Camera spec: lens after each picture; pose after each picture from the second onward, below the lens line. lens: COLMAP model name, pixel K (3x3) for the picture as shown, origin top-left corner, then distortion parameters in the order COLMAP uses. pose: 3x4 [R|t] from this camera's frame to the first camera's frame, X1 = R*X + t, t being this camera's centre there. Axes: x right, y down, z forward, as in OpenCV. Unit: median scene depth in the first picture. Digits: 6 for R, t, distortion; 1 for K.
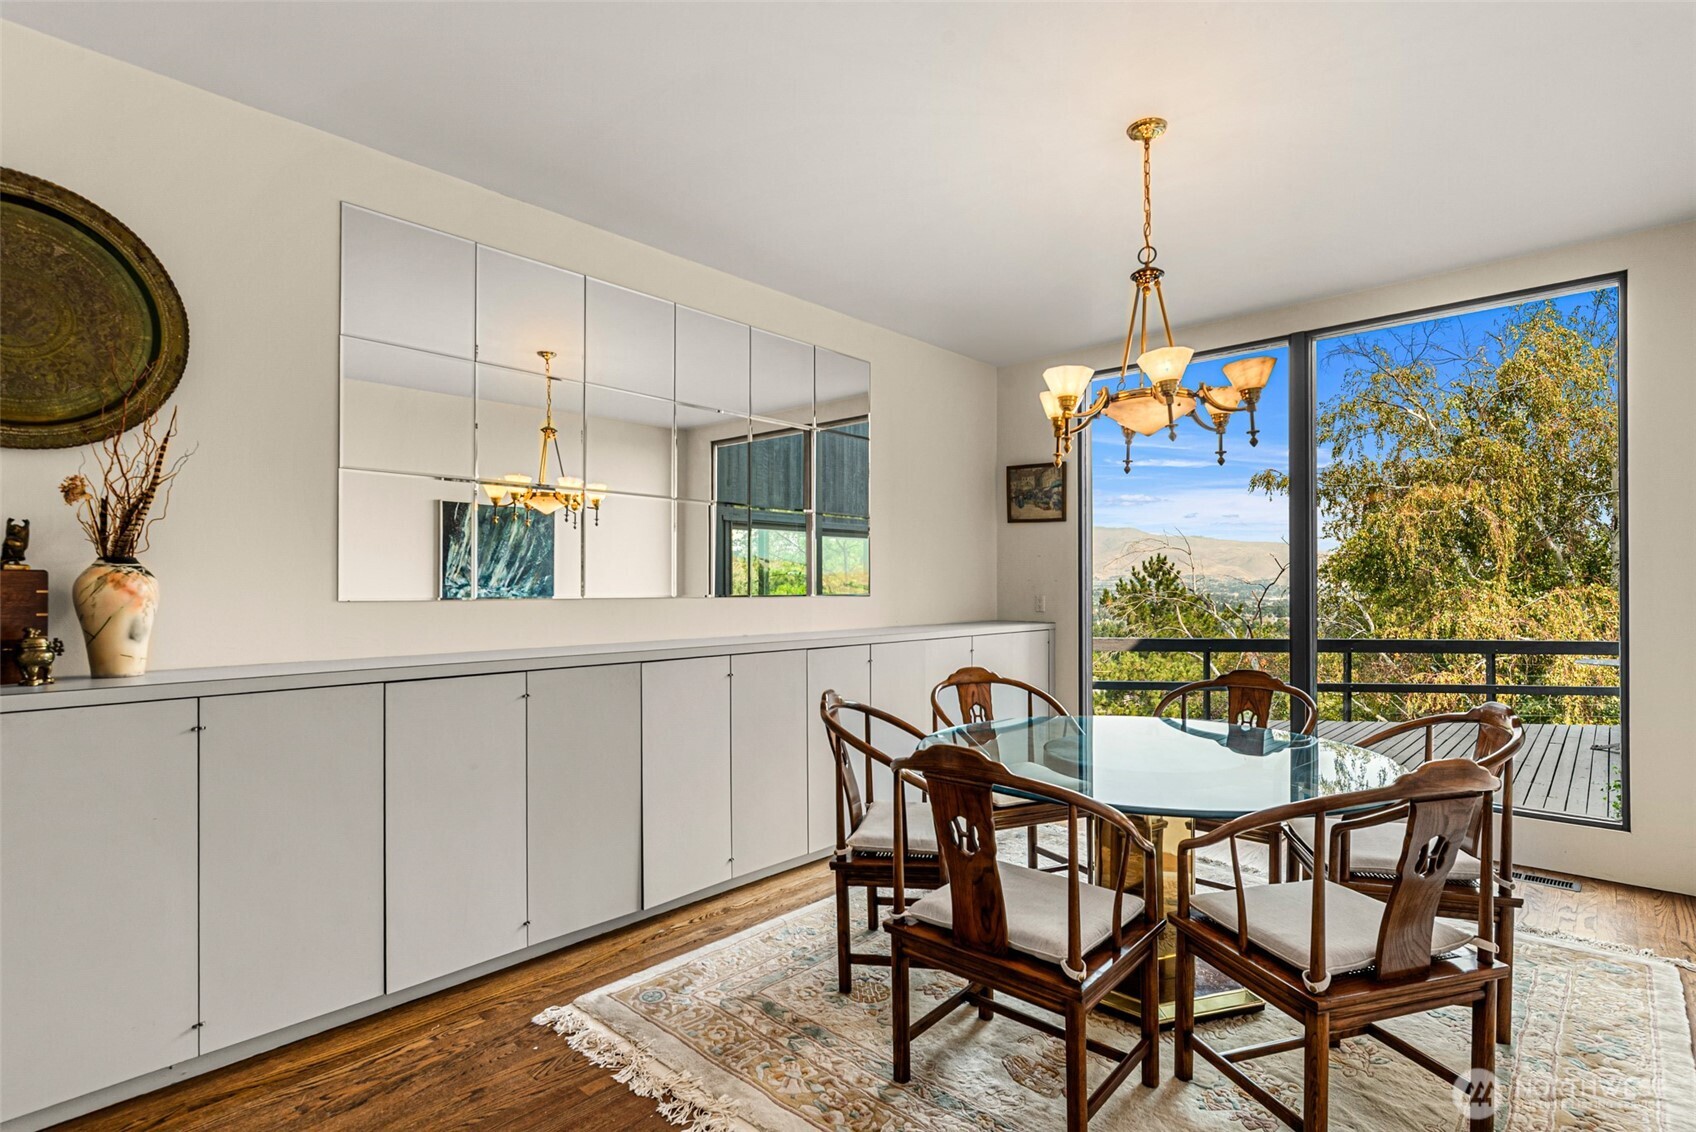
lens RADIAL K [[807.2, 0, 857.2], [0, 807.2, 579.3], [0, 0, 1]] dist [0.002156, -0.000253]
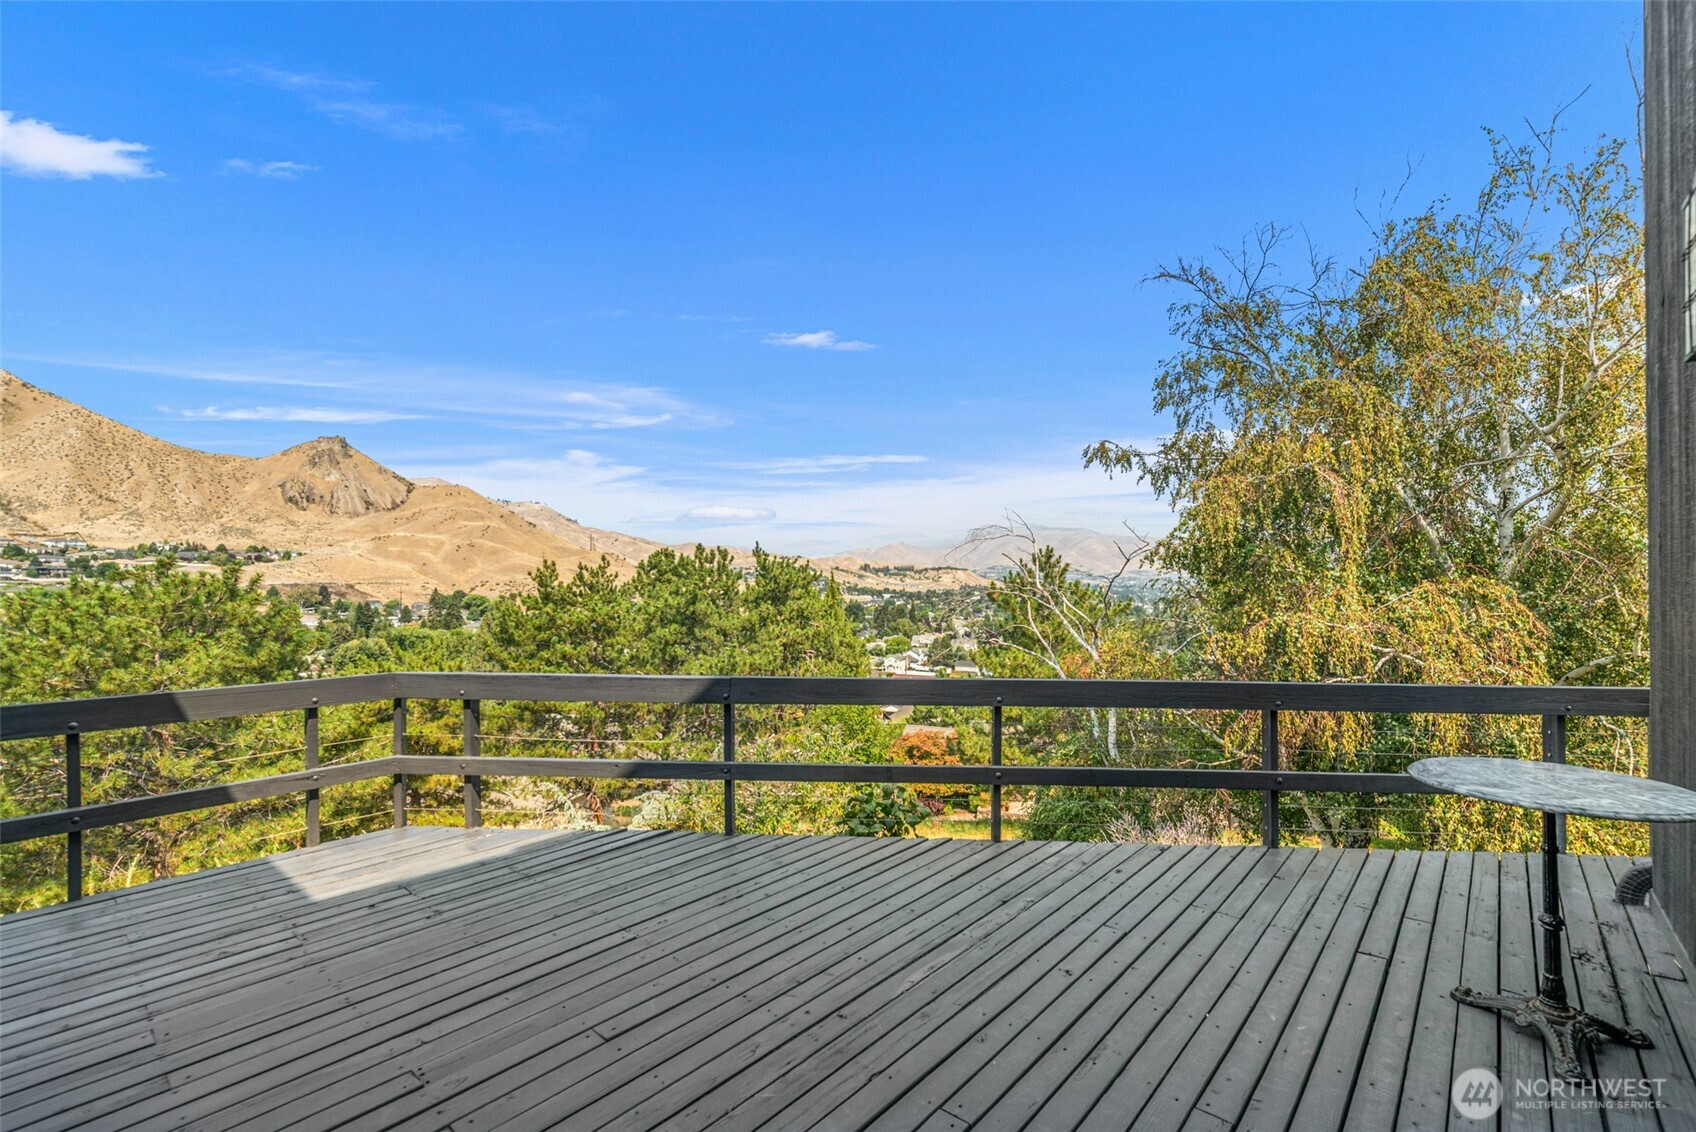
lens RADIAL K [[742.4, 0, 839.4], [0, 742.4, 557.6], [0, 0, 1]] dist [0.002341, -0.000564]
pose [[0.999686, 0.006964, 0.024069, 0.268445], [-0.006501, 0.999794, -0.019243, 0.004459], [-0.024198, 0.019081, 0.999525, 0.287865]]
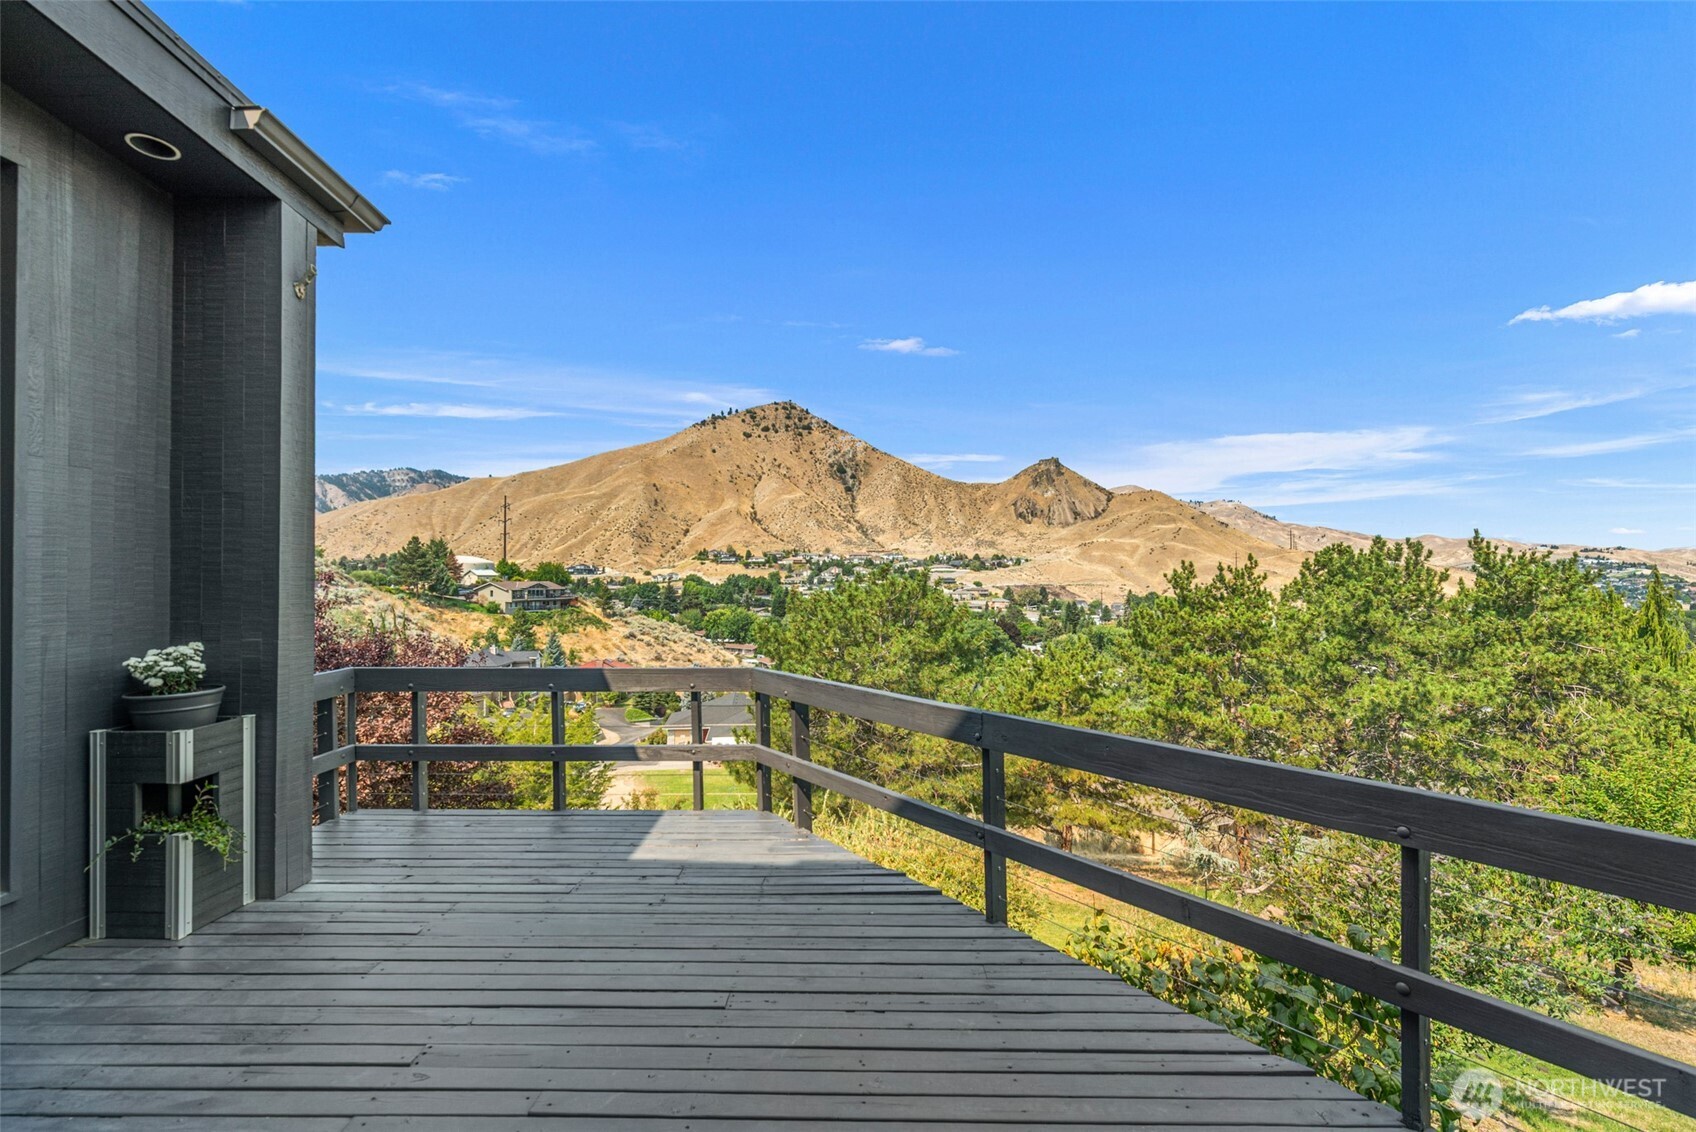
lens RADIAL K [[742.4, 0, 856.5], [0, 742.4, 536.5], [0, 0, 1]] dist [0.002341, -0.000564]
pose [[0.673526, -0.039239, -0.738121, 0.384271], [0.004736, 0.998799, -0.048775, 0.003342], [0.739148, 0.029356, 0.672903, 0.410436]]
